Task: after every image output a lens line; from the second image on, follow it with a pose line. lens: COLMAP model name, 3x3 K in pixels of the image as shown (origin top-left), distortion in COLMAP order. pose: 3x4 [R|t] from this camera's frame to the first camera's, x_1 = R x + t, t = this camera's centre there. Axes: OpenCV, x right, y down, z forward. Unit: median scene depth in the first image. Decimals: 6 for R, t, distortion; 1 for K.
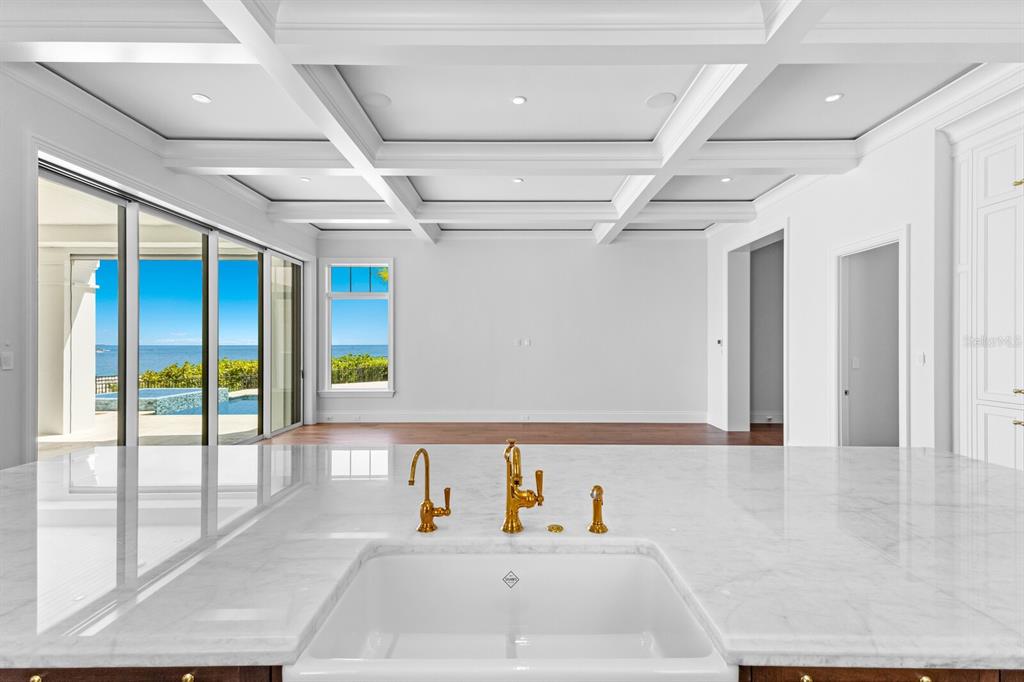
lens RADIAL K [[445.9, 0, 515.4], [0, 445.9, 342.5], [0, 0, 1]] dist [0.007309, 0.000128]
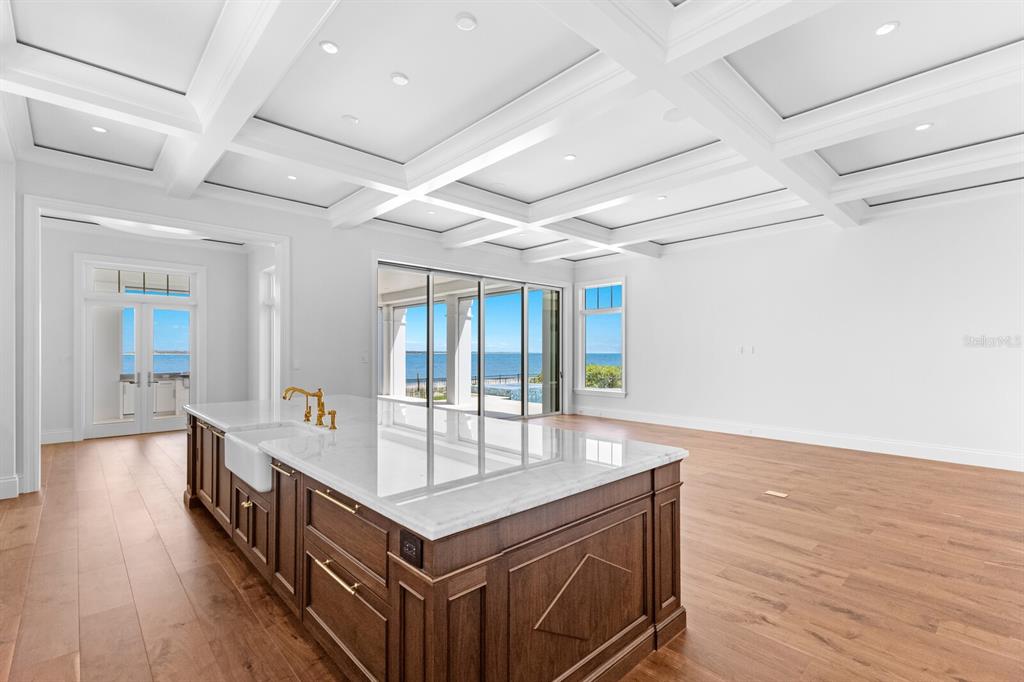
lens RADIAL K [[445.9, 0, 515.4], [0, 445.9, 342.5], [0, 0, 1]] dist [0.007309, 0.000128]
pose [[0.684904, -0.012888, -0.728519, 0.371419], [-0.000846, 0.999829, -0.018484, 0.001707], [0.728633, 0.013276, 0.684776, 0.014141]]
